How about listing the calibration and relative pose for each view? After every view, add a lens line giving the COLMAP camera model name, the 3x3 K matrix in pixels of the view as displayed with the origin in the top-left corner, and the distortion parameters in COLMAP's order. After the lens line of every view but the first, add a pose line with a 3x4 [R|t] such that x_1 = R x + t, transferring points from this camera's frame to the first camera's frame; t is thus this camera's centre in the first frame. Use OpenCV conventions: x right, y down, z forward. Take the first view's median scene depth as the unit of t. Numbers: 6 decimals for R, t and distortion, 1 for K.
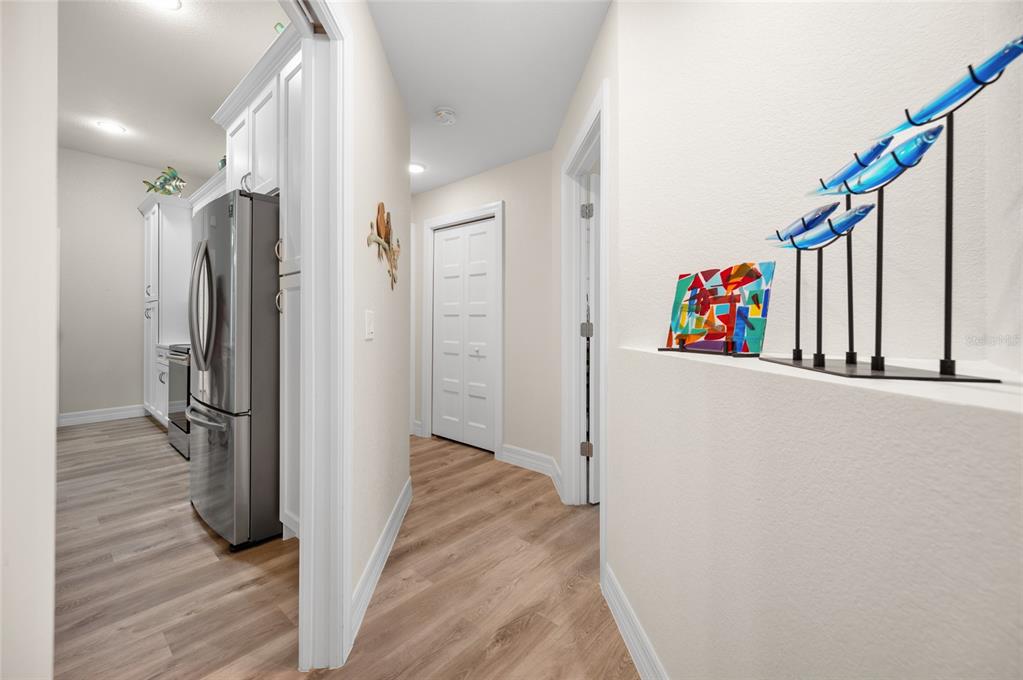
lens RADIAL K [[411.5, 0, 510.3], [0, 411.5, 328.3], [0, 0, 1]] dist [0.000776, 0.000156]
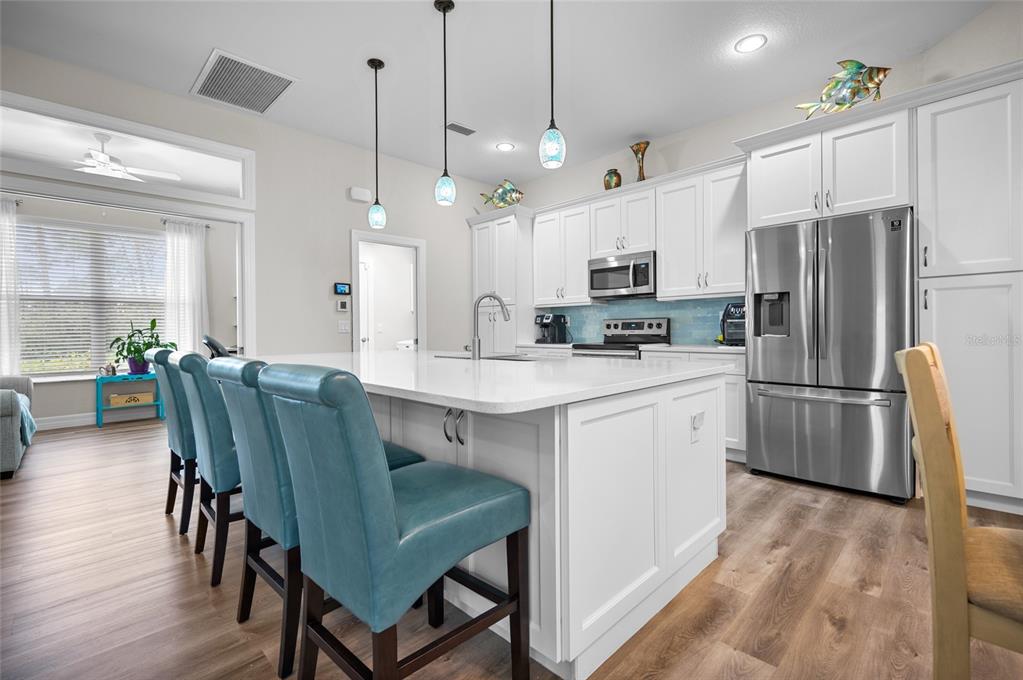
lens RADIAL K [[456.9, 0, 509.3], [0, 456.9, 332.1], [0, 0, 1]] dist [0.000418, 0.000106]
pose [[0.997604, -0.011147, -0.068283, -0.885439], [0.011738, 0.999897, 0.008259, -0.004304], [0.068184, -0.009041, 0.997632, -0.236996]]
